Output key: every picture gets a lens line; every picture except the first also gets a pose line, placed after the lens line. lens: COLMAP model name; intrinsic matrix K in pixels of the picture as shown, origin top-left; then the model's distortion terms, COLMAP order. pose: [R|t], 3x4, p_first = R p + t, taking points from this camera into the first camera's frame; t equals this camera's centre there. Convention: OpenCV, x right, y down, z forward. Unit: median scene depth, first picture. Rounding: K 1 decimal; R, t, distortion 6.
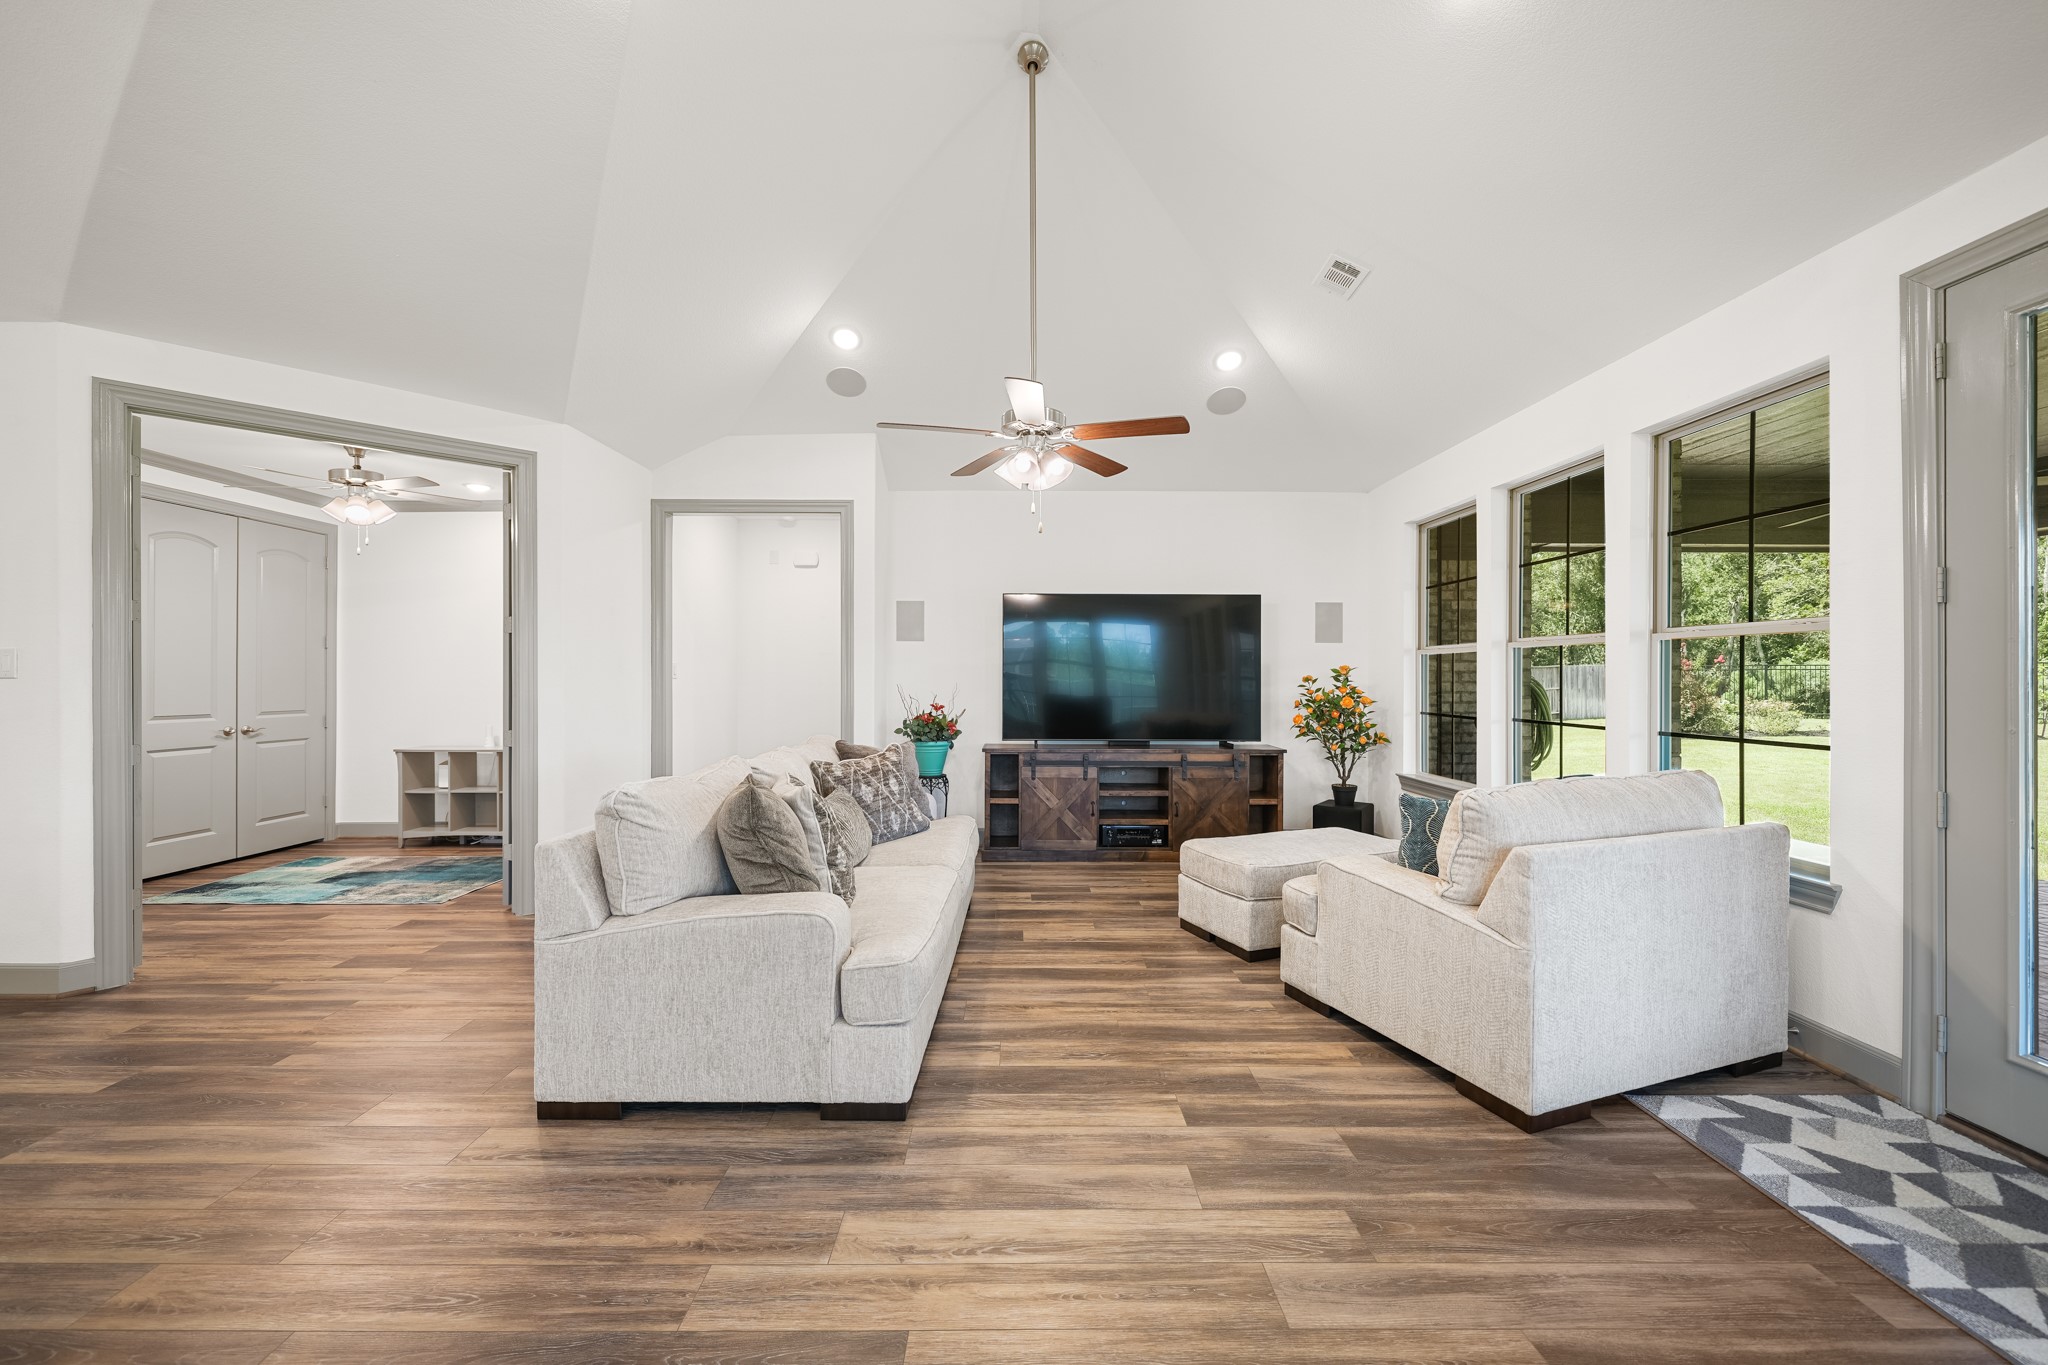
lens RADIAL K [[821.0, 0, 1040.3], [0, 821.0, 690.9], [0, 0, 1]] dist [-0.001696, 0.000117]
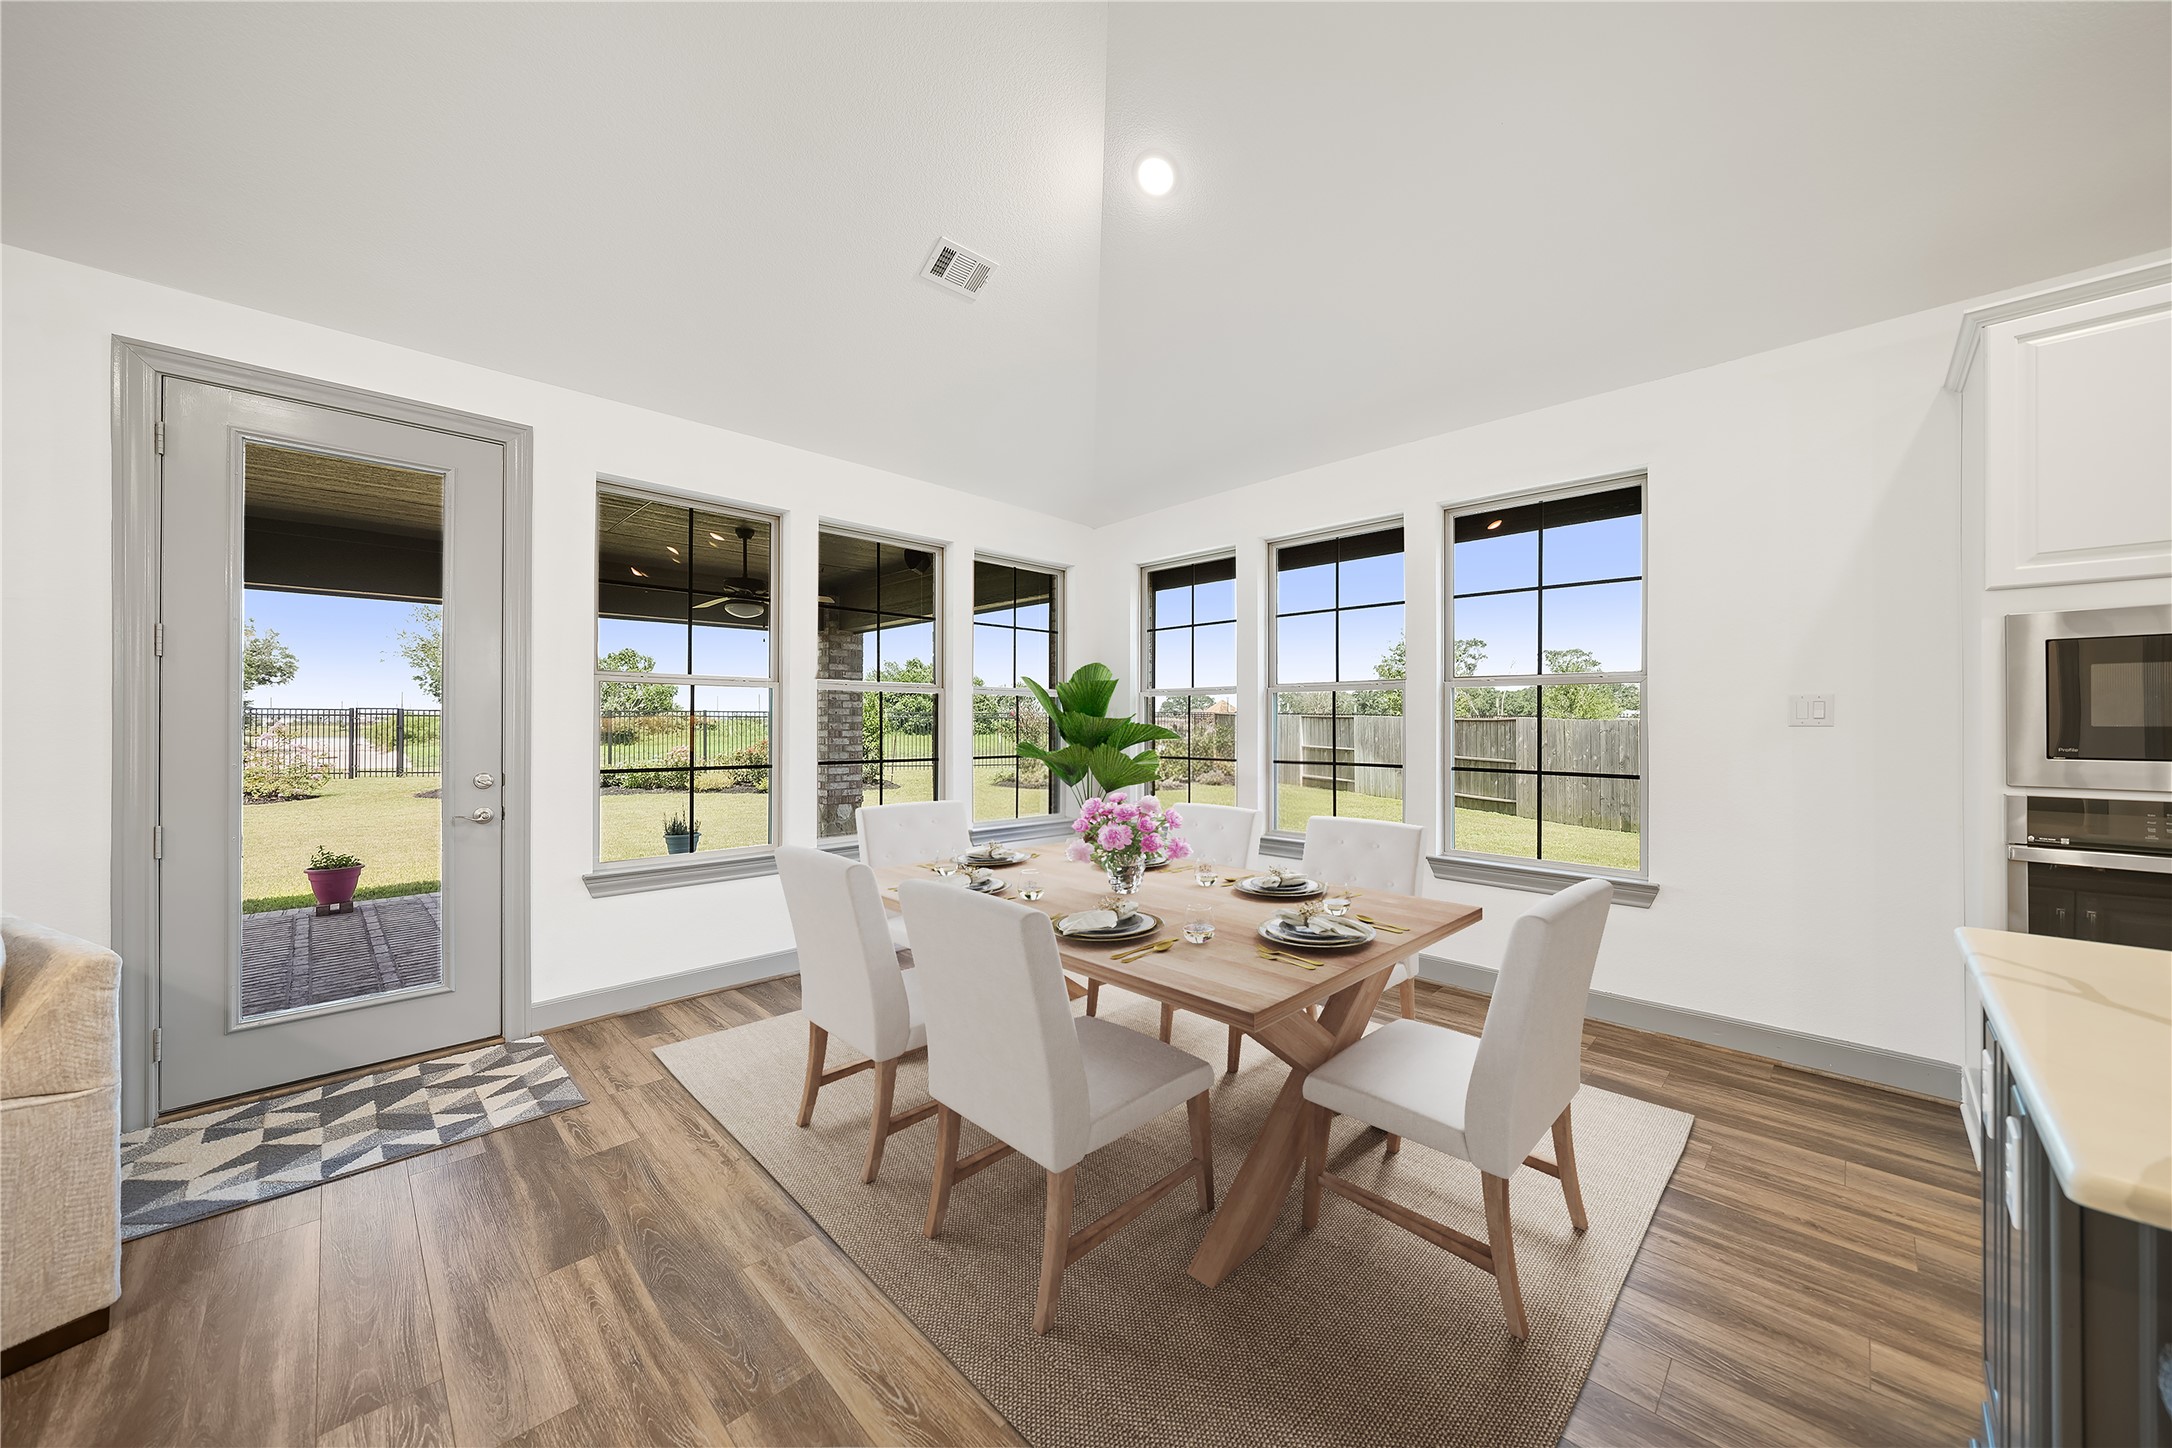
lens RADIAL K [[762.9, 0, 1076.5], [0, 762.9, 725.7], [0, 0, 1]] dist [-0.003444, 0.000131]
pose [[-0.691712, -0.002108, 0.722170, -0.343206], [0.010703, 0.999856, 0.013170, -0.009199], [-0.722094, 0.016840, -0.691590, 0.551293]]
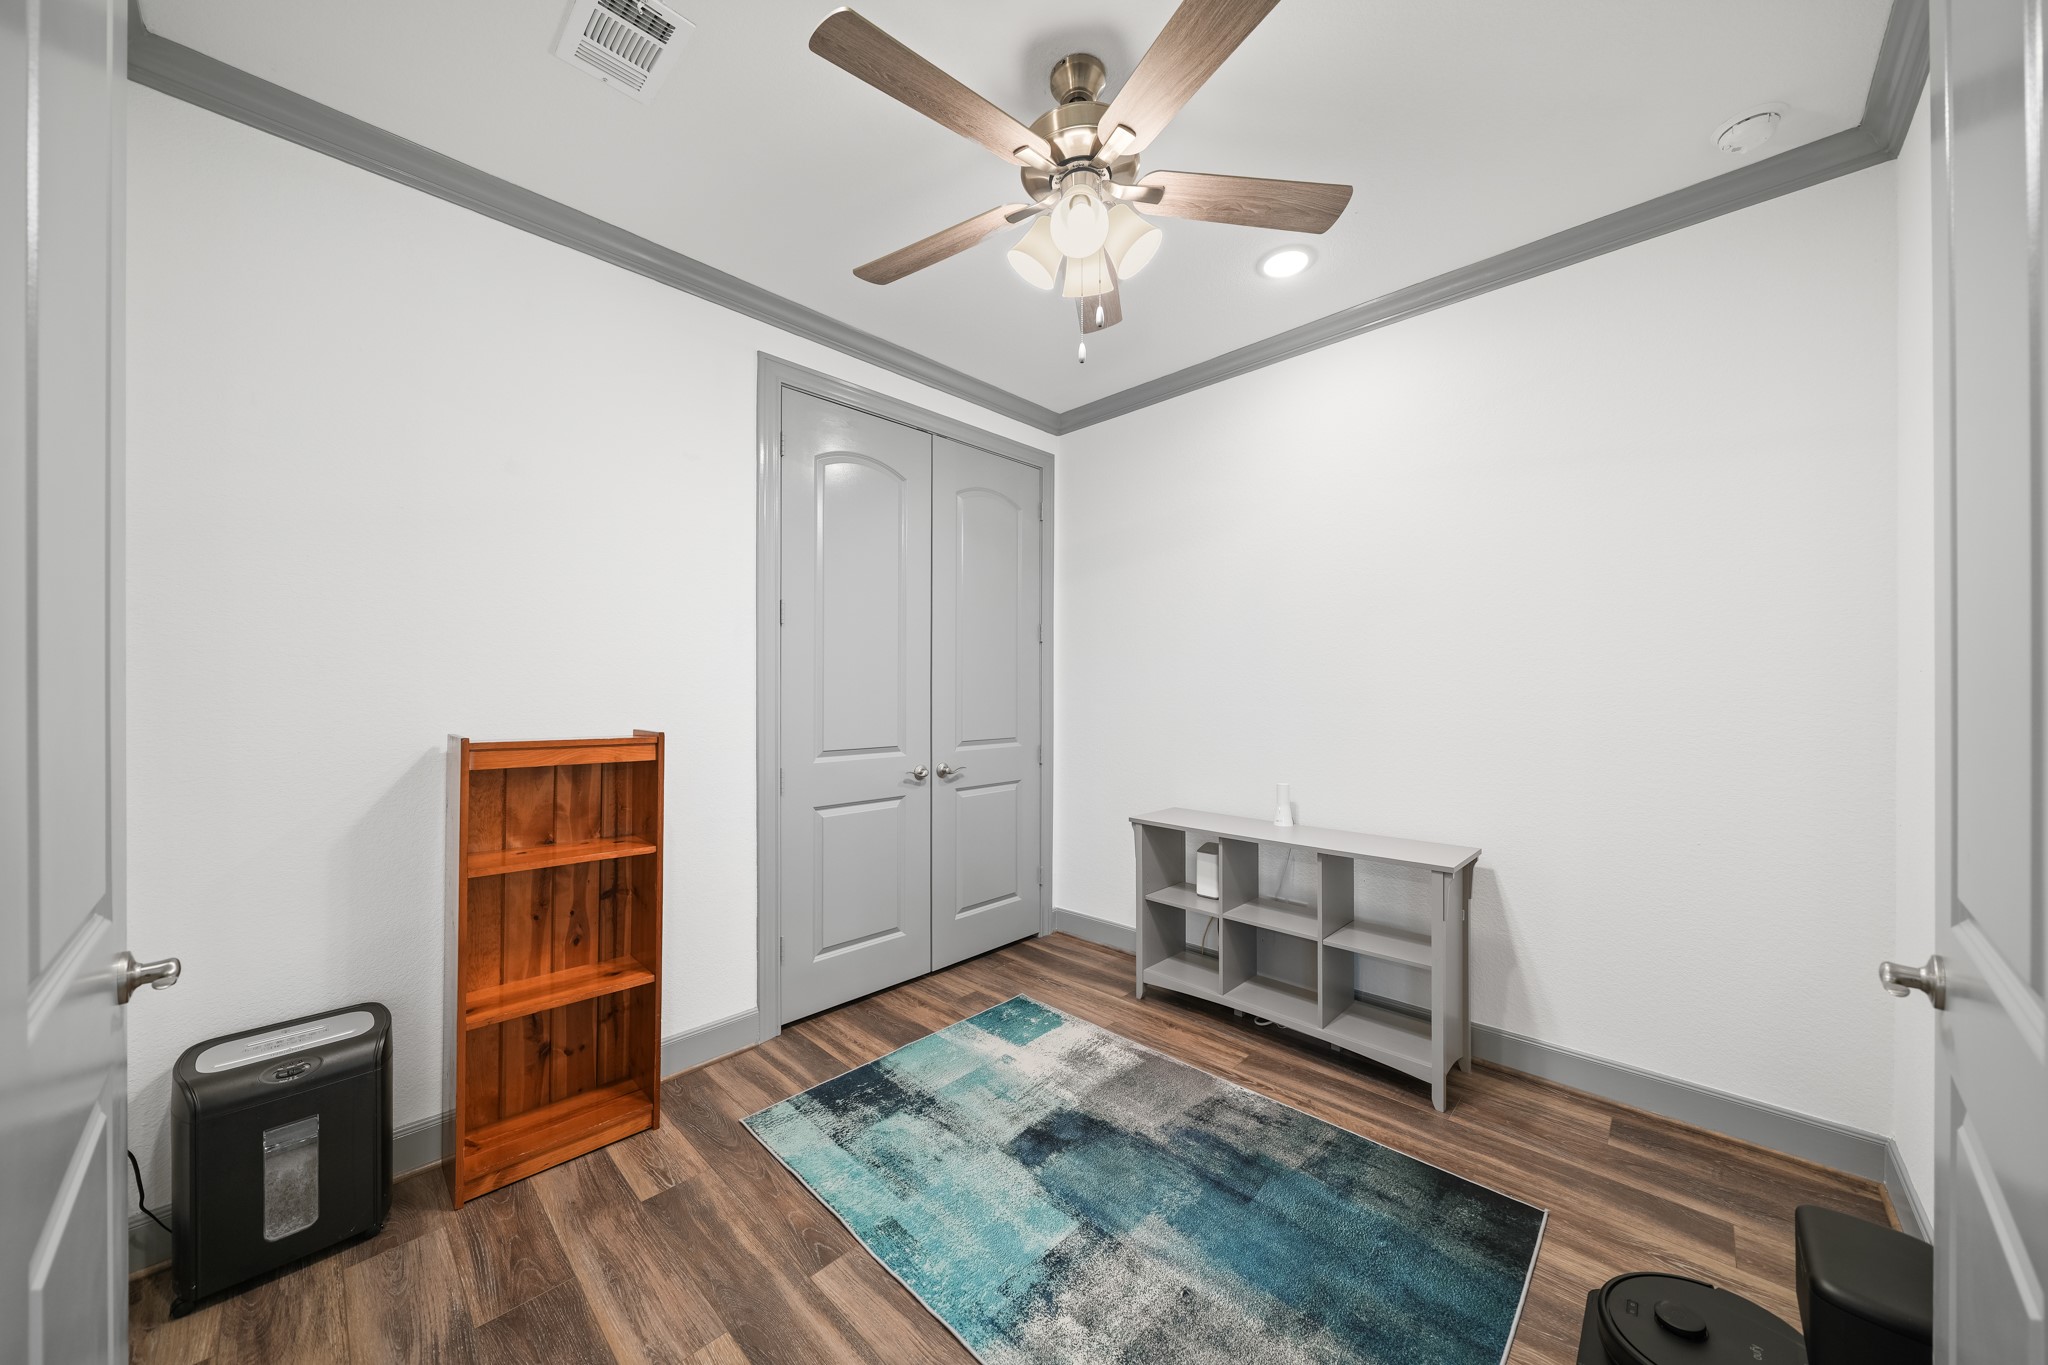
lens RADIAL K [[725.1, 0, 1029.1], [0, 725.1, 684.3], [0, 0, 1]] dist [-0.000761, -0.000078]
pose [[0.722966, -0.005092, -0.690865, -0.791913], [-0.004055, 0.999924, -0.011614, -0.018976], [0.690872, 0.011198, 0.722890, 0.951165]]
